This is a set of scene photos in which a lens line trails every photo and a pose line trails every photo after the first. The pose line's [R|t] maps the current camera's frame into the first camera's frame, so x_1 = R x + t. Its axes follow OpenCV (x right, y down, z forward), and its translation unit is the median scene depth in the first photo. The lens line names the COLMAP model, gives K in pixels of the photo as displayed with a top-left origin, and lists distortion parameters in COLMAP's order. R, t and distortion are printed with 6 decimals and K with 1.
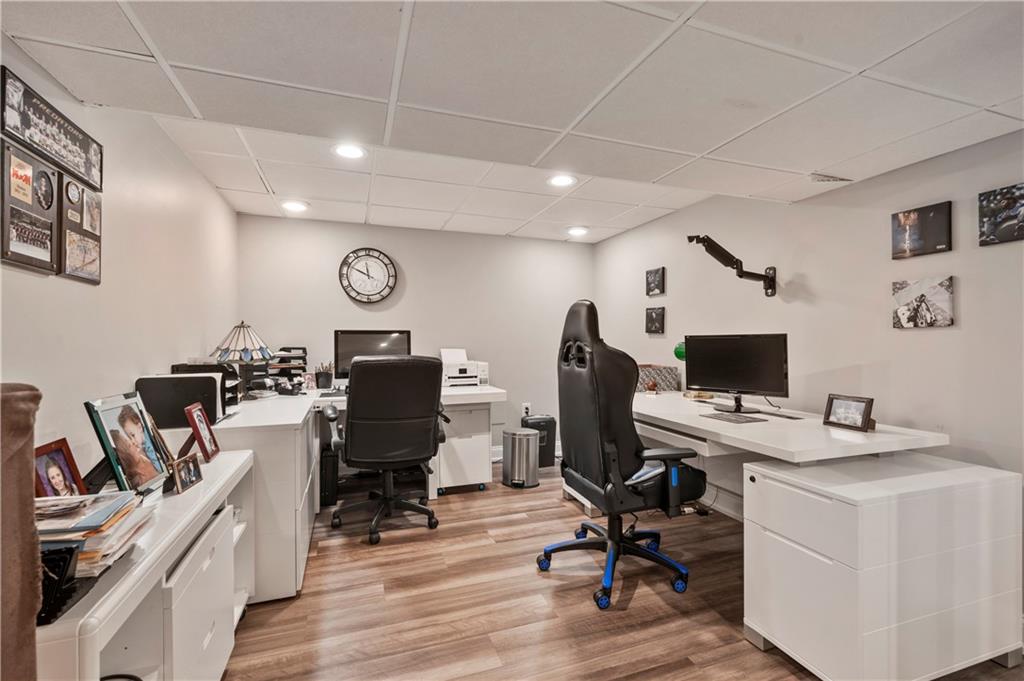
lens RADIAL K [[450.3, 0, 512.0], [0, 450.3, 340.5], [0, 0, 1]] dist [0.000337, 0.000090]
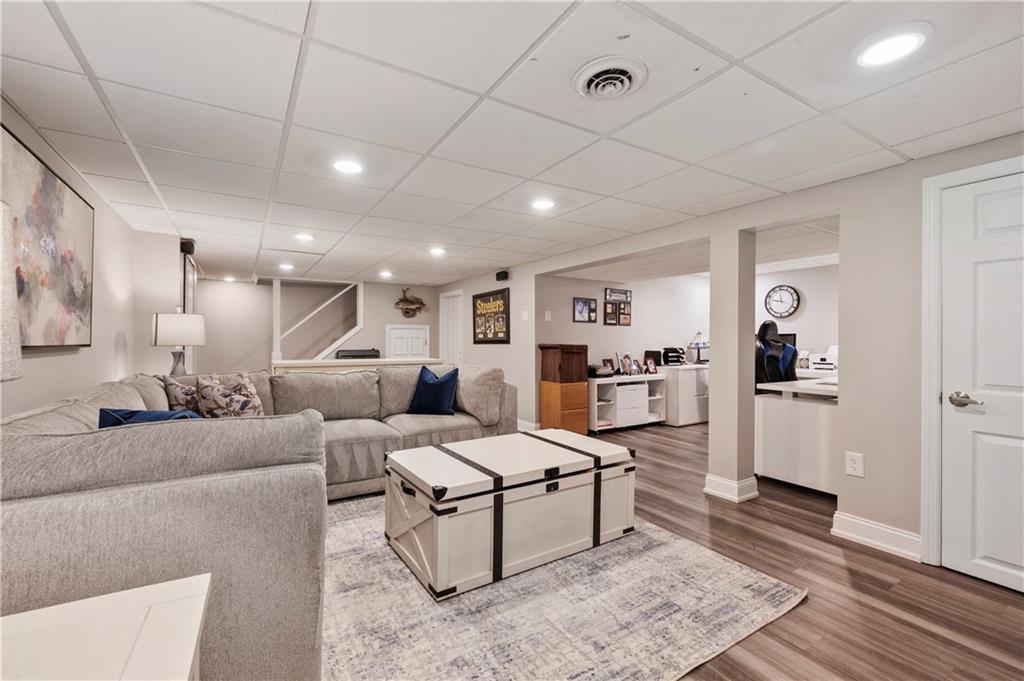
lens RADIAL K [[439.4, 0, 517.6], [0, 439.4, 337.3], [0, 0, 1]] dist [0.000852, 0.000114]
pose [[0.224751, -0.002035, -0.974414, 1.752134], [-0.000499, 0.999997, -0.002203, -0.007772], [0.974416, 0.000982, 0.224749, -0.562104]]
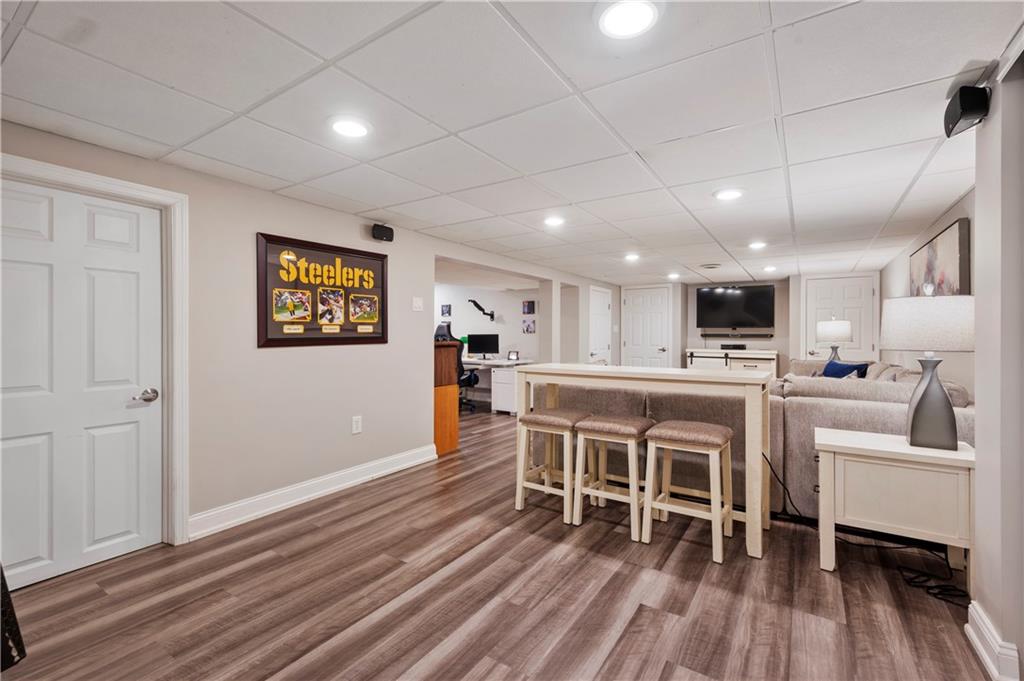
lens RADIAL K [[439.4, 0, 517.6], [0, 439.4, 337.3], [0, 0, 1]] dist [0.000852, 0.000114]
pose [[0.791608, 0.000270, 0.611030, -1.190235], [-0.004364, 0.999977, 0.005212, -0.008317], [-0.611014, -0.006793, 0.791591, -1.563515]]
